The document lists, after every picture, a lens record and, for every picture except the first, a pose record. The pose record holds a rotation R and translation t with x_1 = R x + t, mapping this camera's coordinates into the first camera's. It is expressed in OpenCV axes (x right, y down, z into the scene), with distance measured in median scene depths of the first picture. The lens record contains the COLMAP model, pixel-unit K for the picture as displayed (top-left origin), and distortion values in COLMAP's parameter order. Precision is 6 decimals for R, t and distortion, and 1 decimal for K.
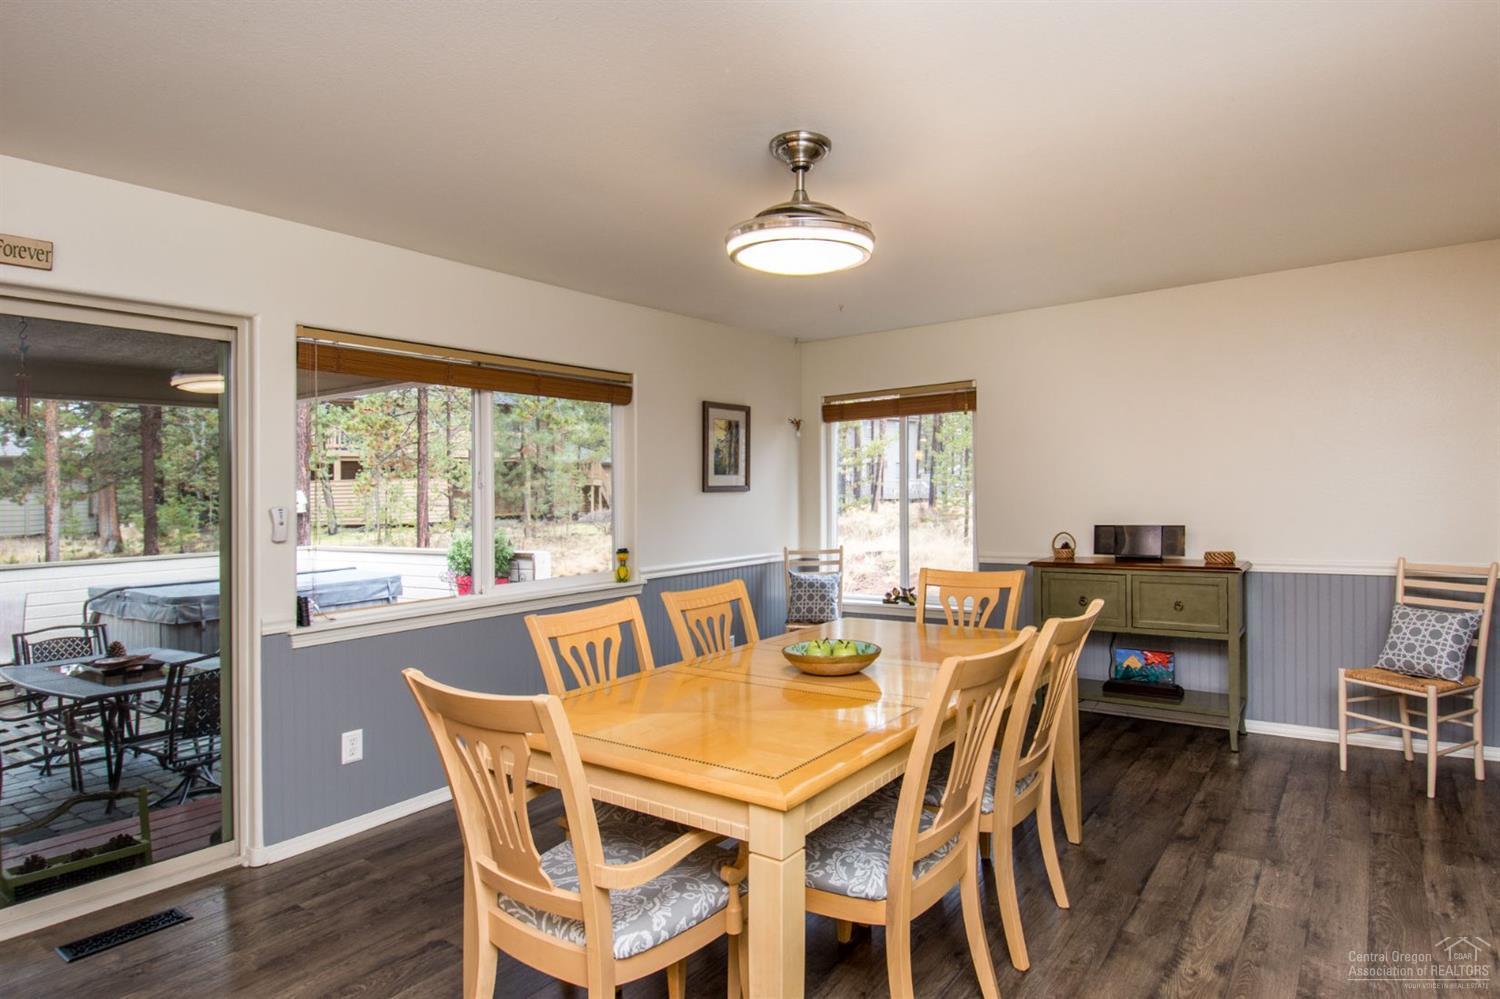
lens RADIAL K [[822.6, 0, 801.9], [0, 822.6, 496.0], [0, 0, 1]] dist [0.023196, -0.050266]
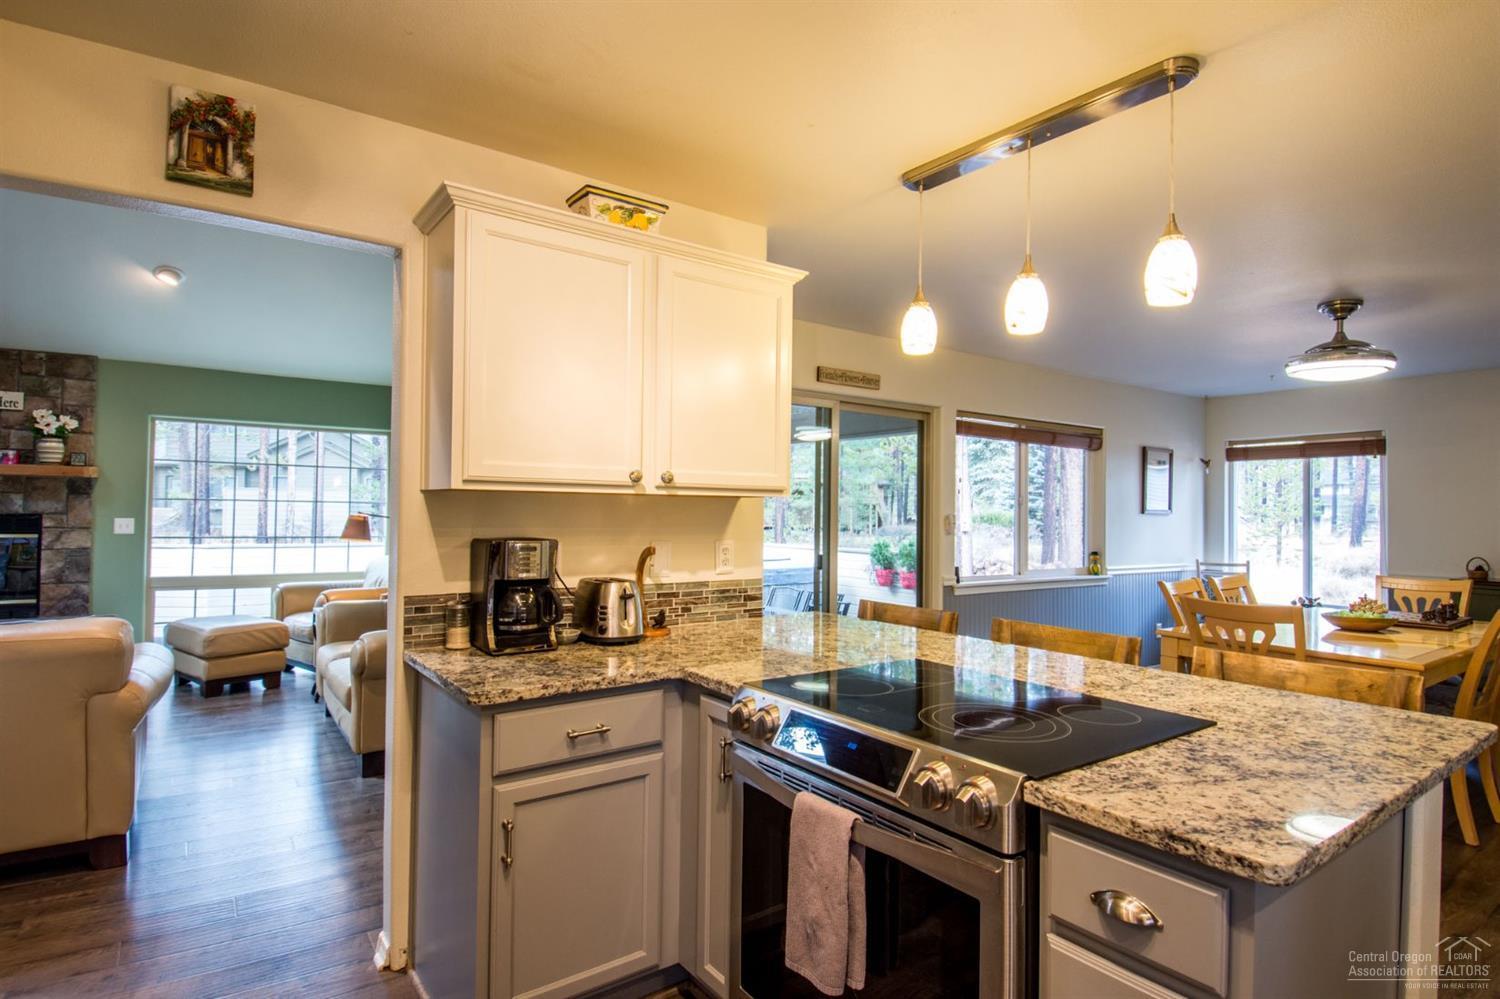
lens RADIAL K [[776.7, 0, 745.7], [0, 776.7, 496.5], [0, 0, 1]] dist [0.038952, -0.039514]
pose [[0.936051, 0.026900, -0.350835, -0.277400], [-0.034949, 0.999251, -0.016631, 0.010806], [0.350124, 0.027829, 0.936290, -0.430799]]
